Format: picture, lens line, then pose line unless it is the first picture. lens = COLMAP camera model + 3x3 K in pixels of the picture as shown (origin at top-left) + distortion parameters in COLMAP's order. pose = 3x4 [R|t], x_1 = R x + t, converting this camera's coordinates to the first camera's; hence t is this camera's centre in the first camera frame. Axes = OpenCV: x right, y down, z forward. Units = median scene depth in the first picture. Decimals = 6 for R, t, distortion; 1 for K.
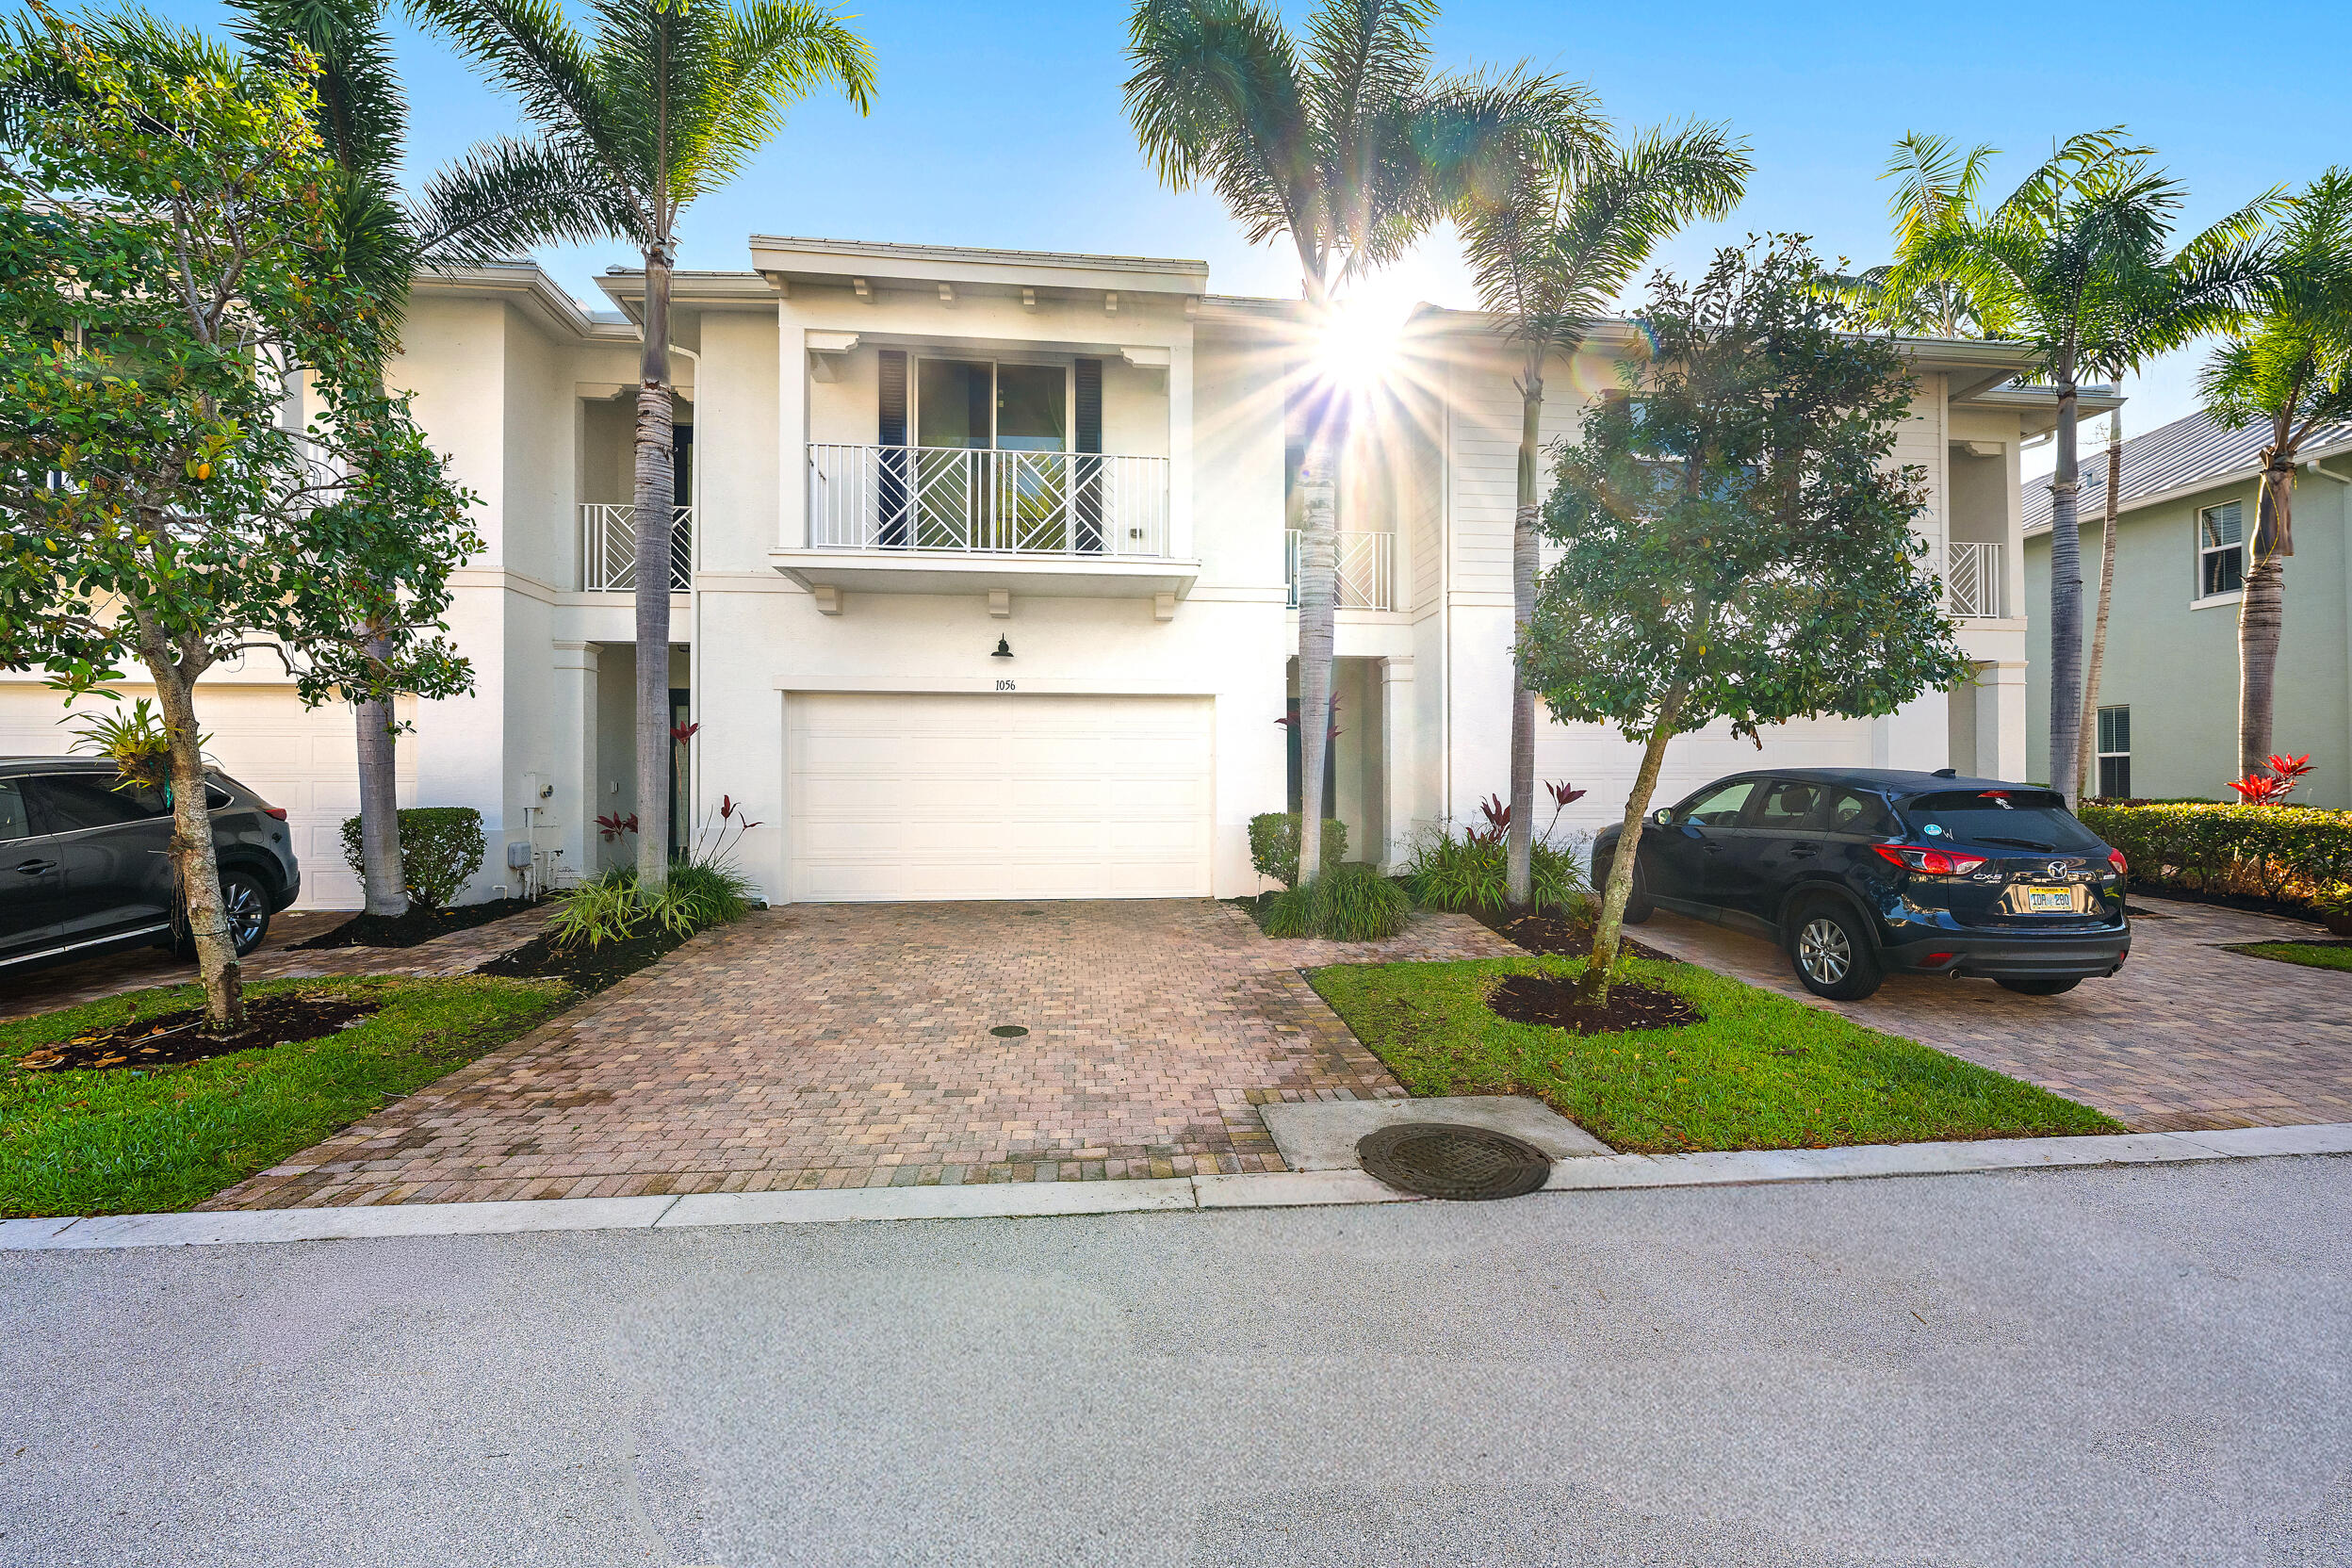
lens RADIAL K [[936.5, 0, 1178.1], [0, 936.5, 782.0], [0, 0, 1]] dist [-0.000043, -0.000265]
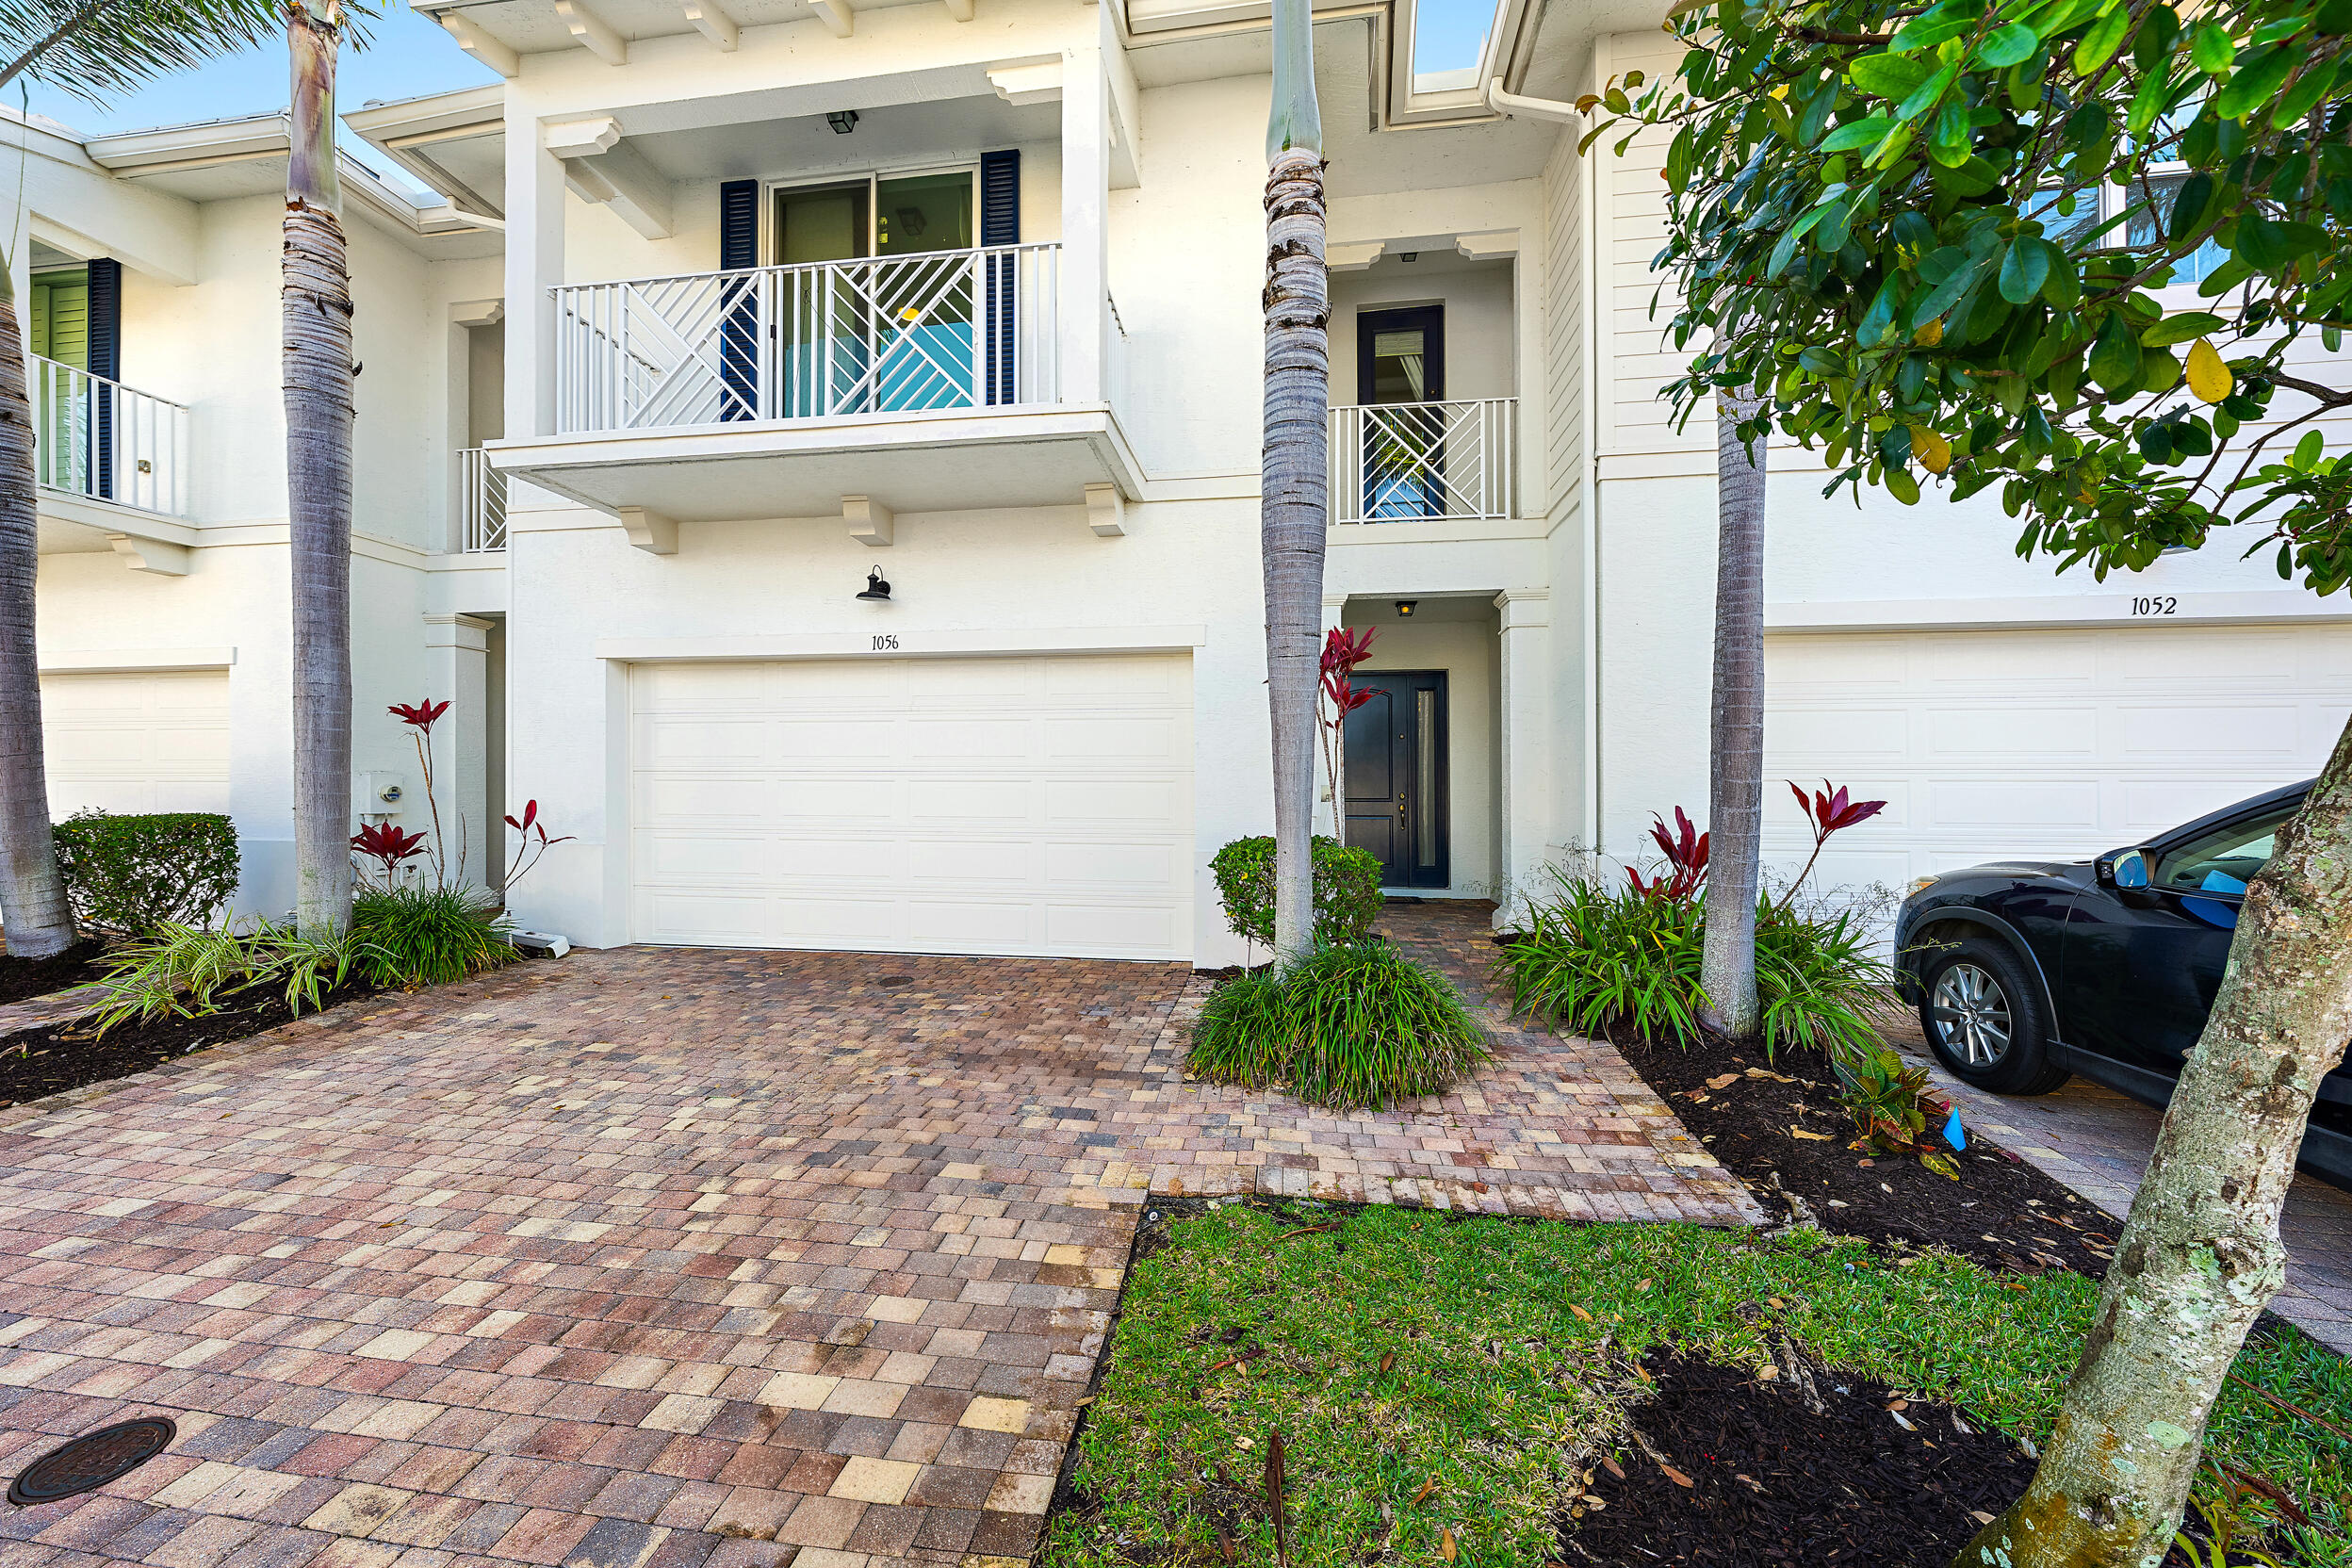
lens RADIAL K [[836.4, 0, 1176.0], [0, 836.4, 784.0], [0, 0, 1]] dist [-0.002625, -0.000088]
pose [[0.967605, 0.002098, -0.252459, 0.184259], [-0.002709, 0.999994, -0.002072, 0.001454], [0.252453, 0.002689, 0.967605, 0.477223]]
